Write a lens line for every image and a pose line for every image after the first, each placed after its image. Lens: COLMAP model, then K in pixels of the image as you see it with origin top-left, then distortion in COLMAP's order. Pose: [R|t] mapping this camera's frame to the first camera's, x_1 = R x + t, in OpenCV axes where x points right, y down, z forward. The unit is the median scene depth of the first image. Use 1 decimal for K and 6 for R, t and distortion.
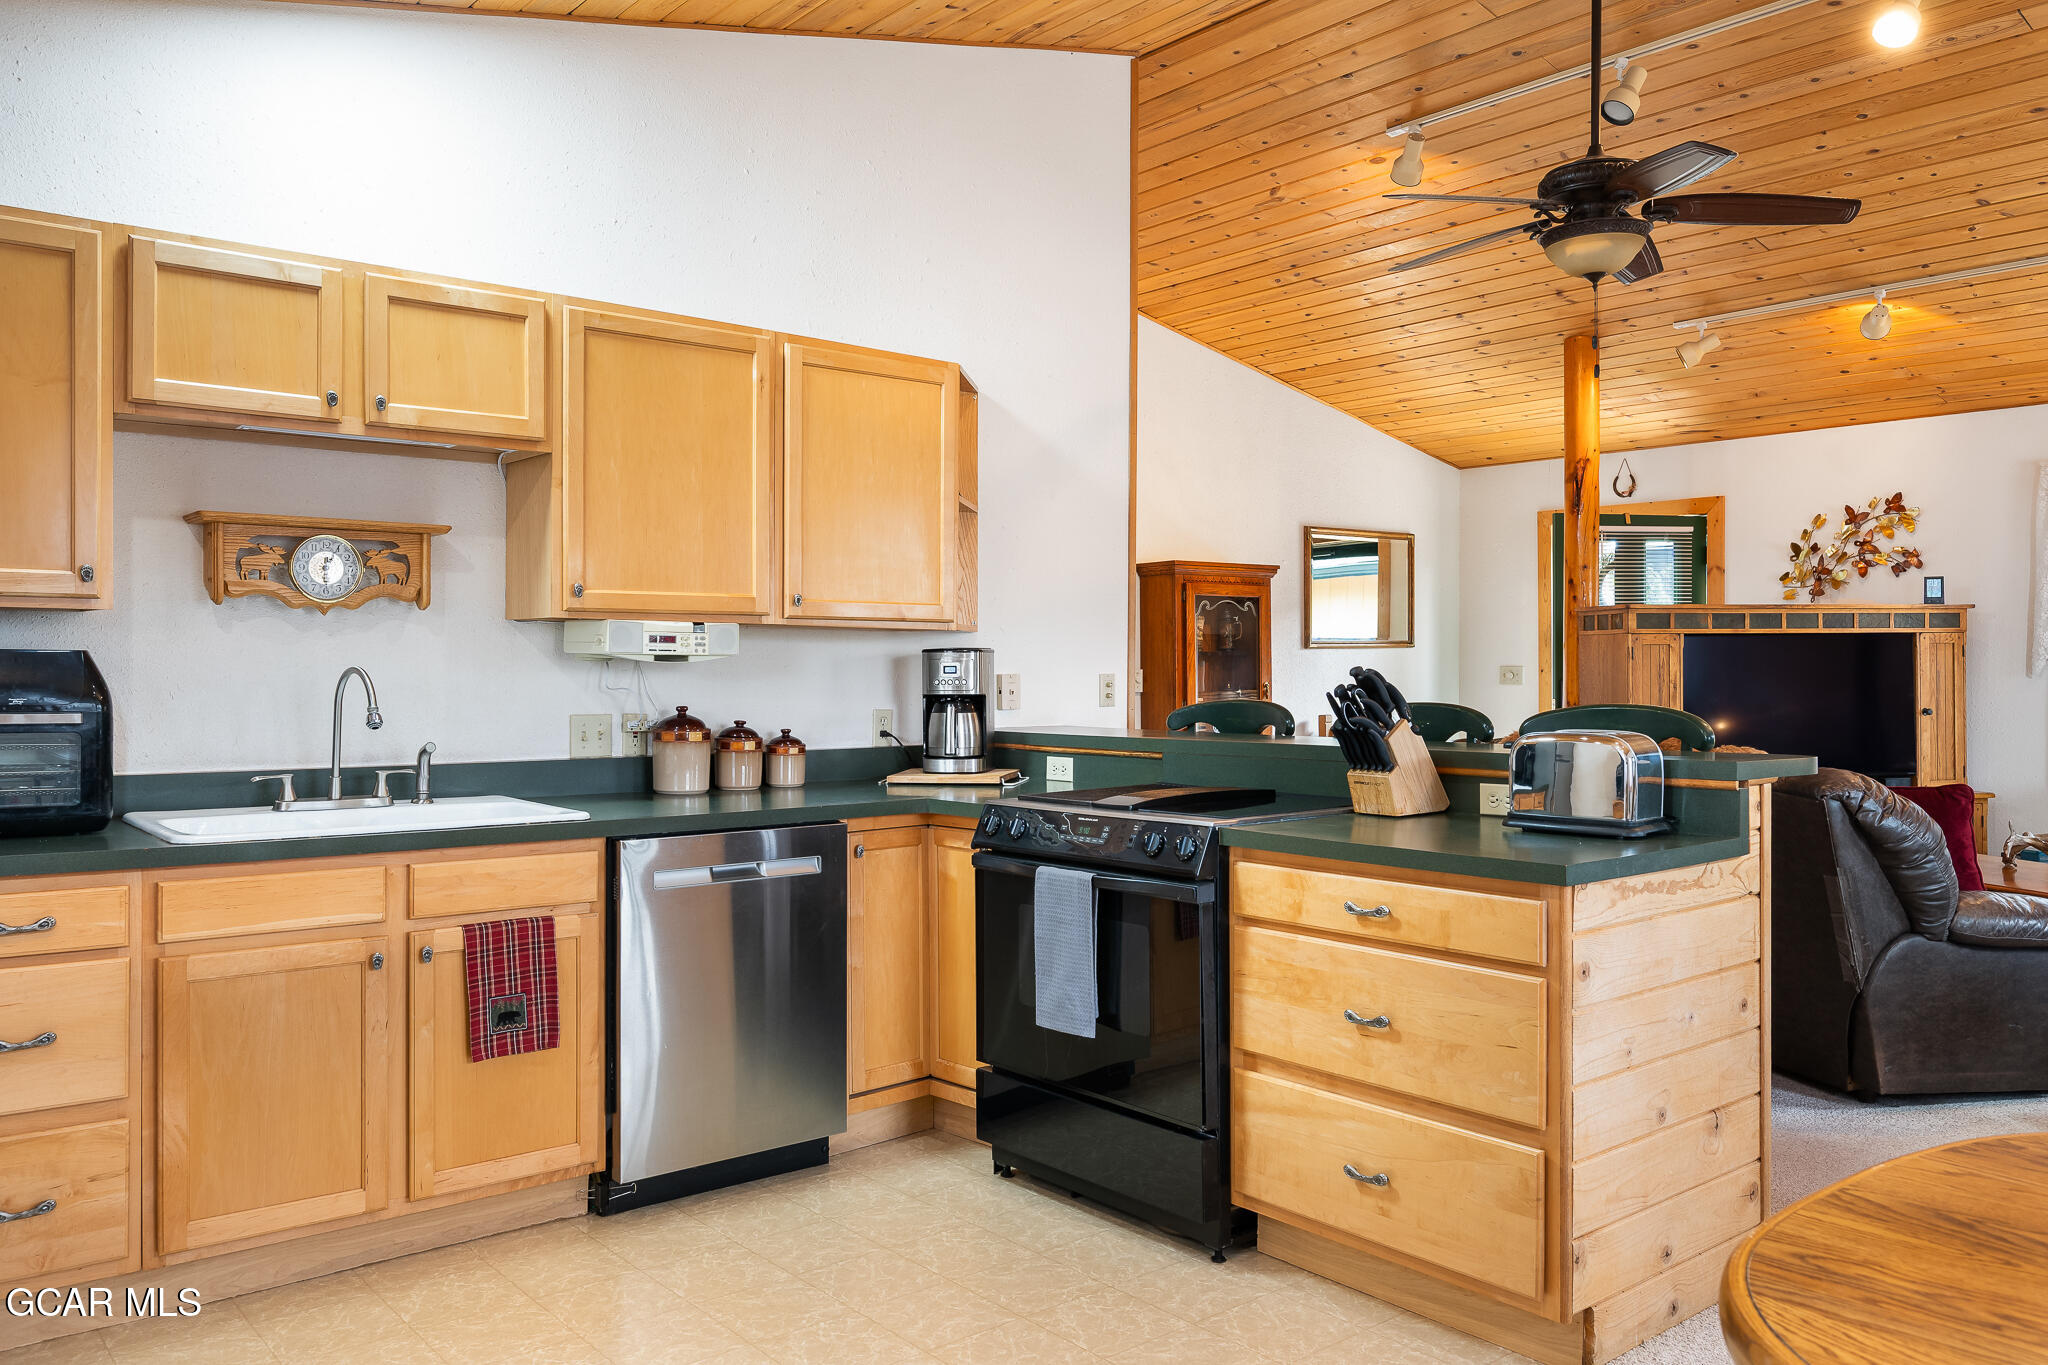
lens RADIAL K [[1527.4, 0, 1024.0], [0, 1527.4, 682.5], [0, 0, 1]] dist [-0.007079, 0.000378]
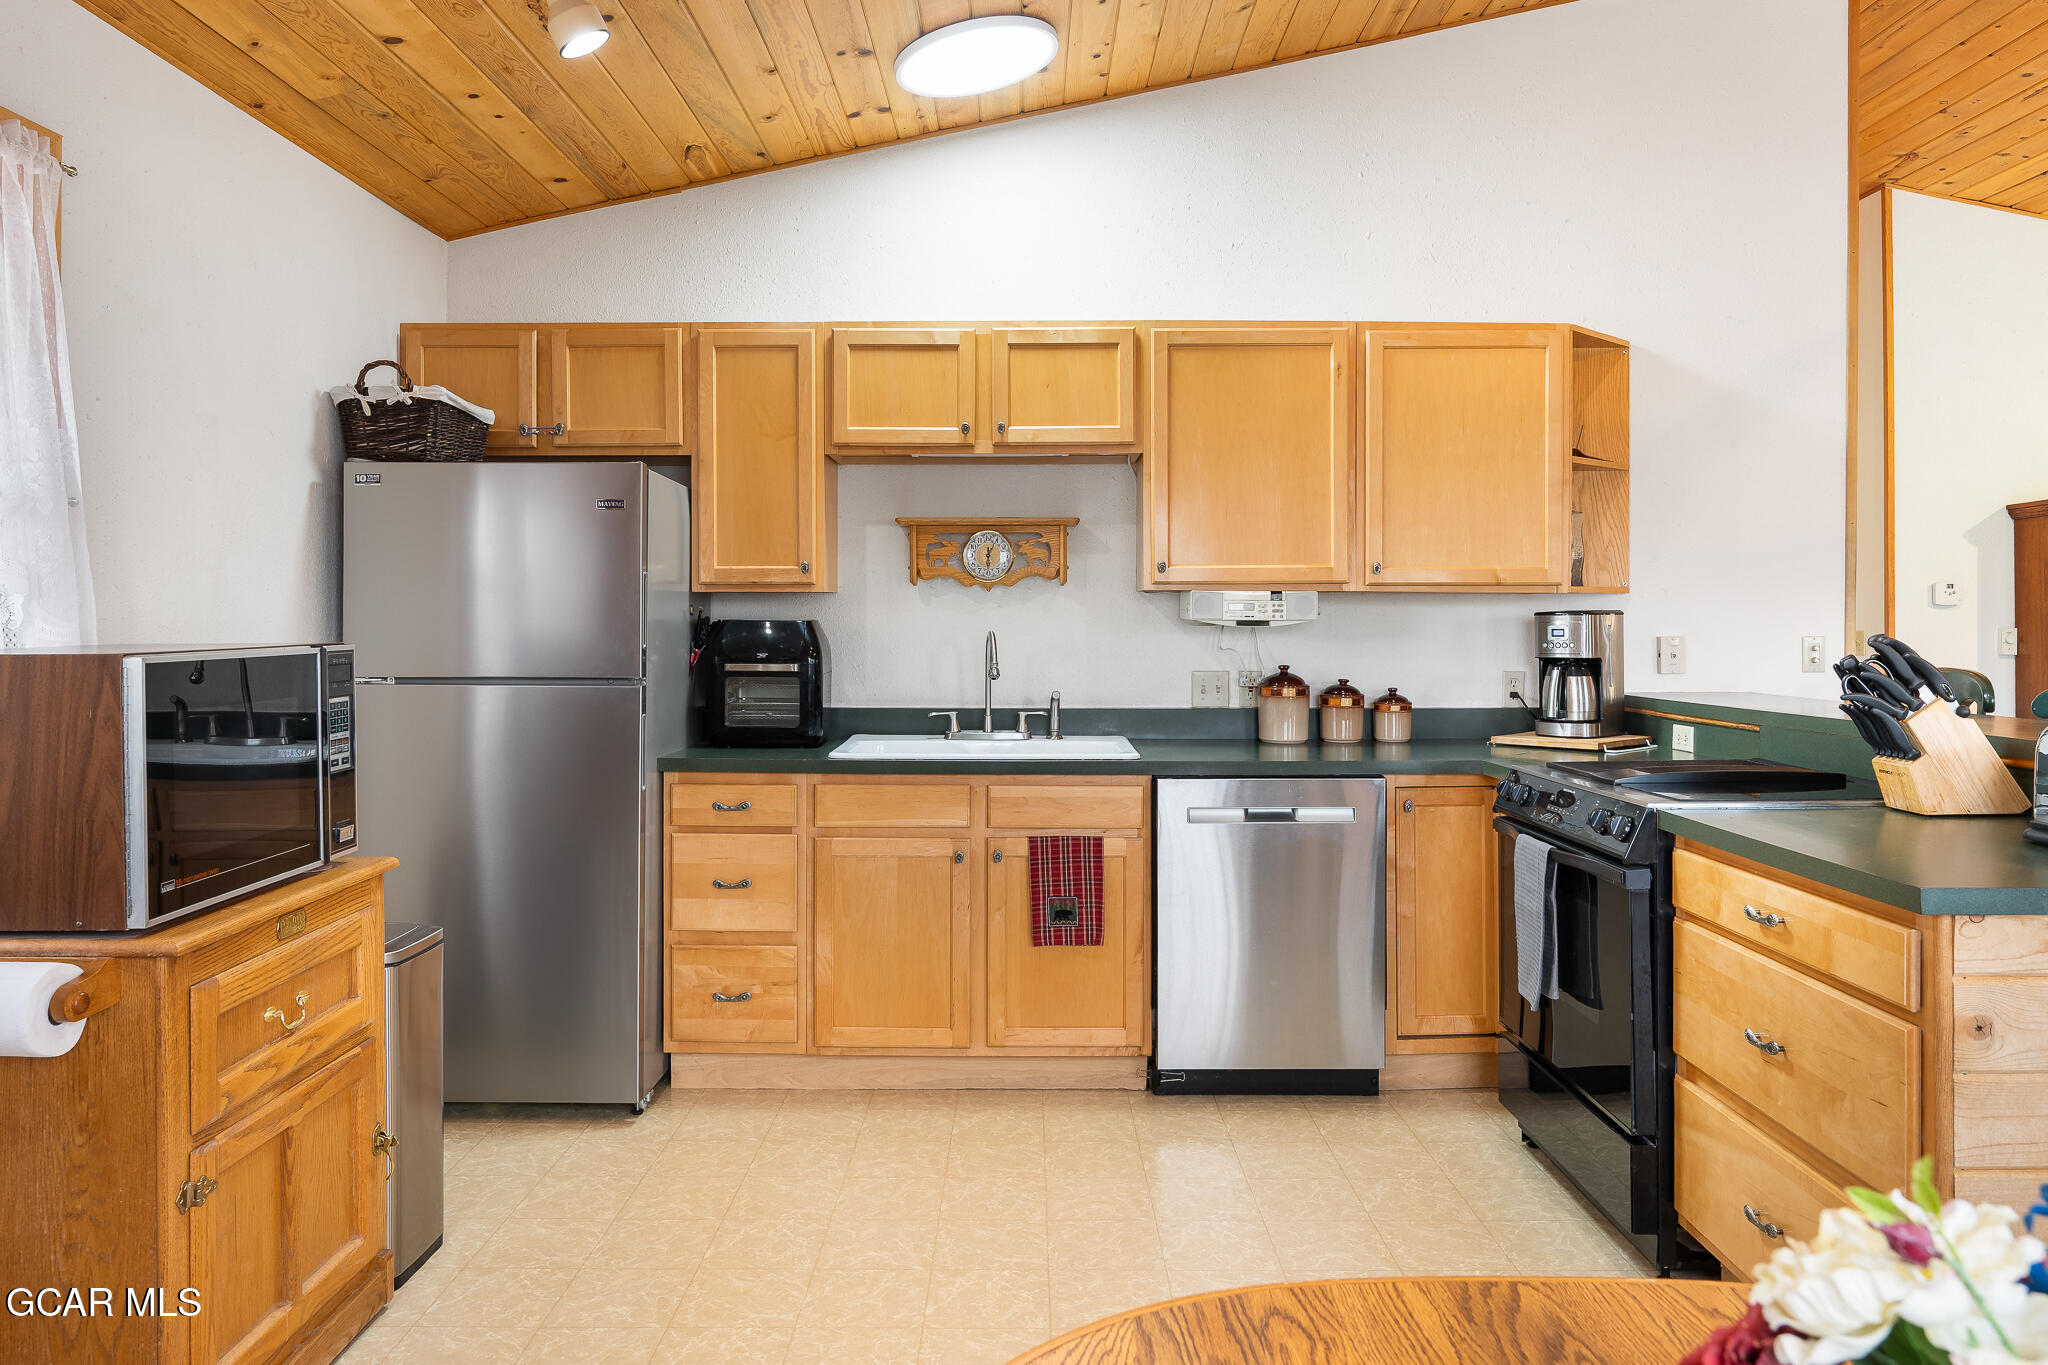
lens RADIAL K [[1399.9, 0, 1024.7], [0, 1399.9, 635.4], [0, 0, 1]] dist [-0.002310, -0.001335]
pose [[0.766045, 0.004277, -0.642772, 0.344916], [-0.003827, 0.999990, 0.002092, -0.009305], [0.642775, 0.000857, 0.766055, 0.100508]]
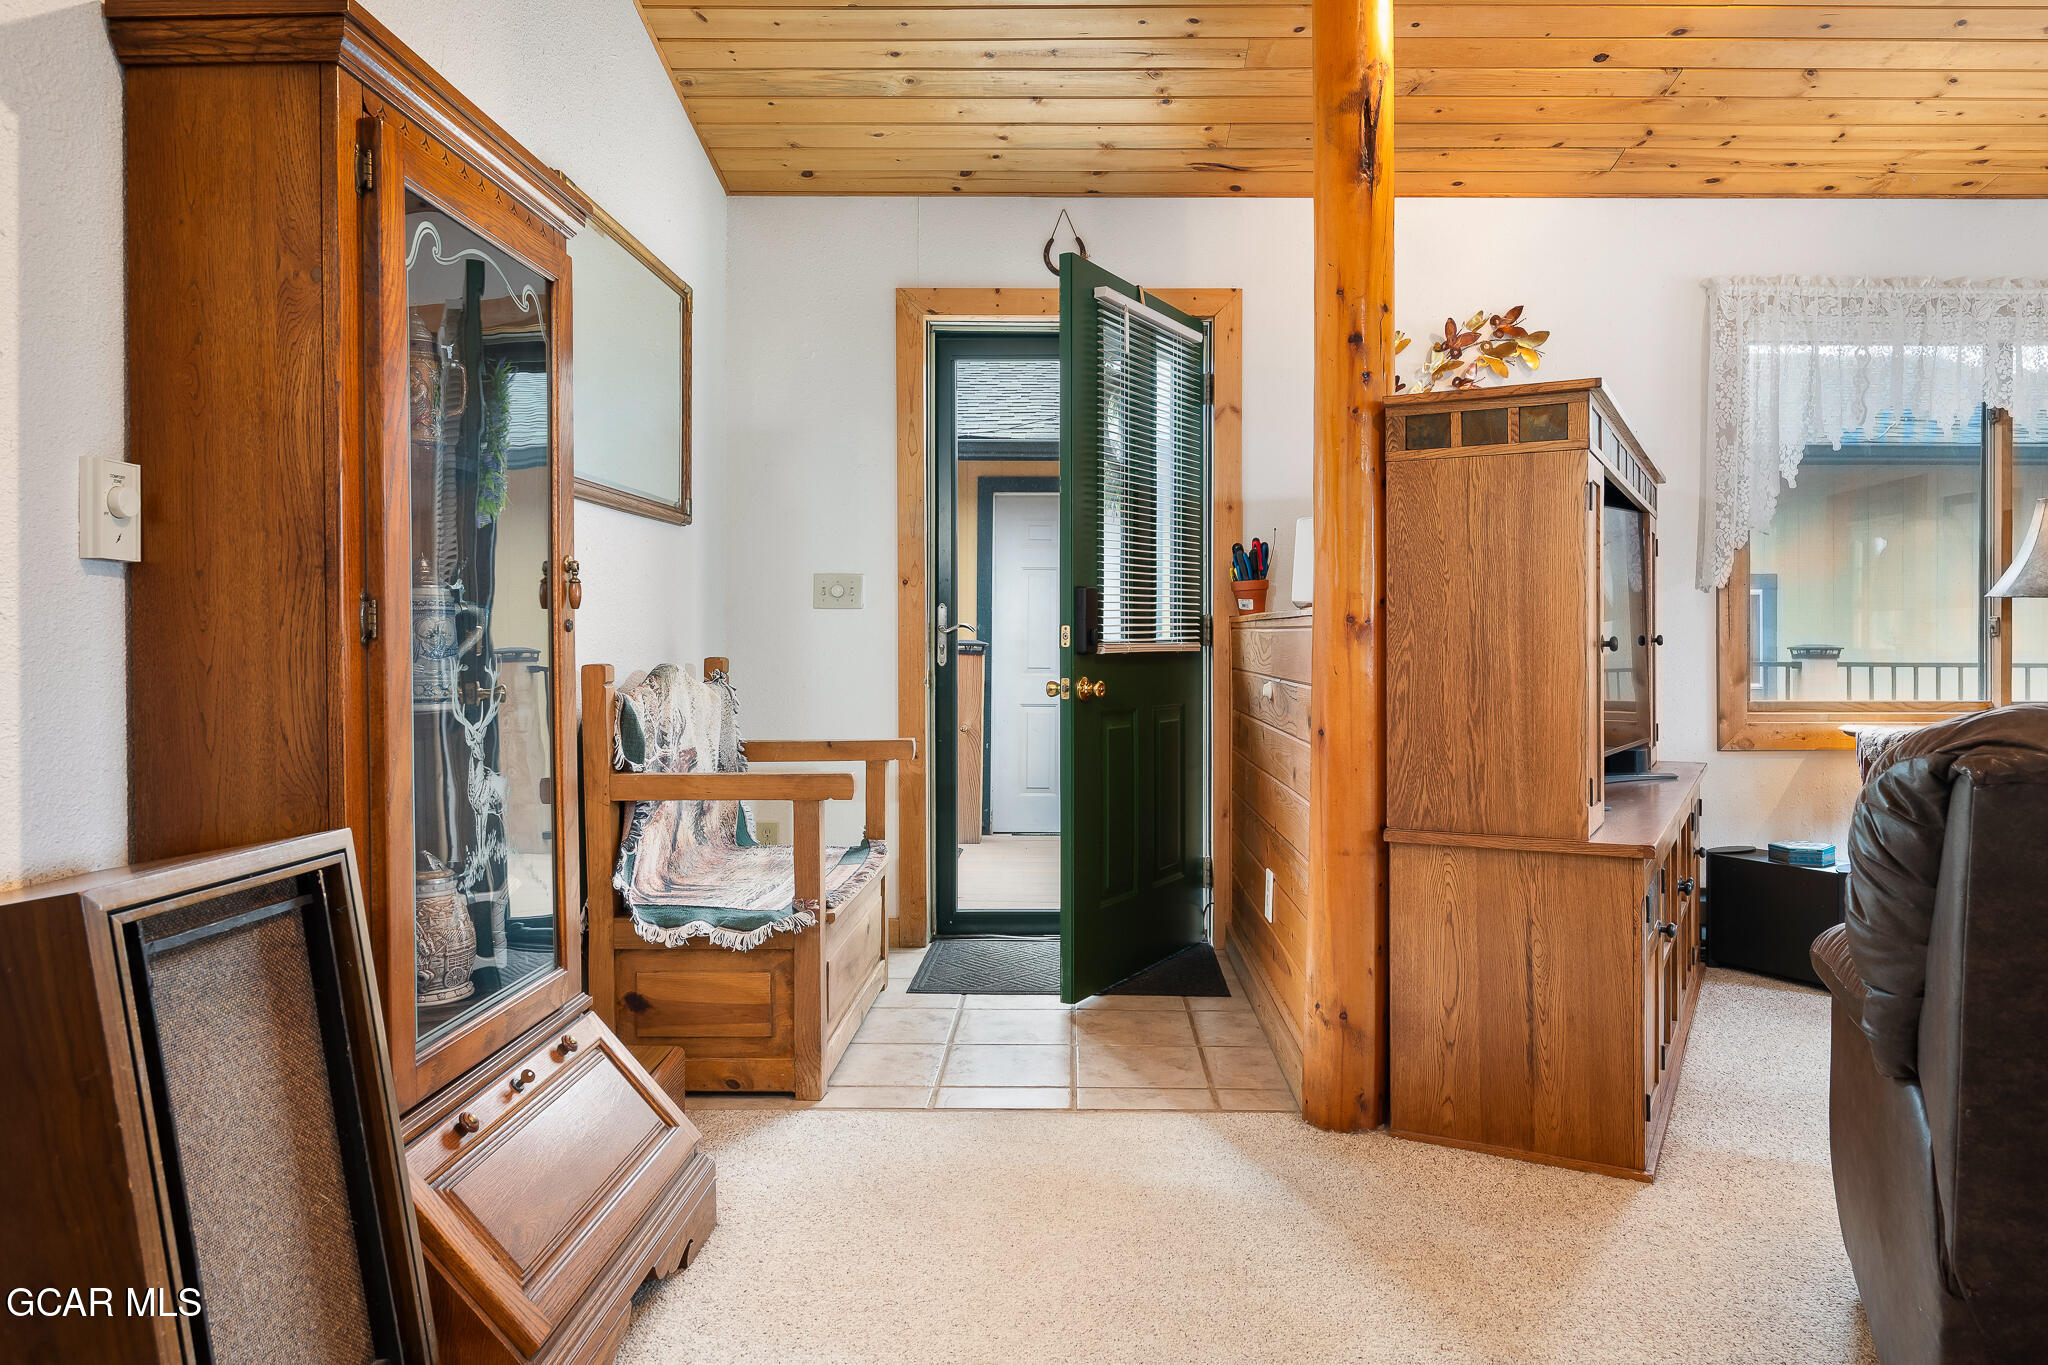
lens RADIAL K [[1285.2, 0, 1024.0], [0, 1285.2, 682.5], [0, 0, 1]] dist [-0.000939, -0.000229]
pose [[0.648667, -0.025243, 0.760654, 0.028920], [0.008066, 0.999622, 0.026295, 0.044685], [-0.761030, -0.010921, 0.648625, 1.682051]]
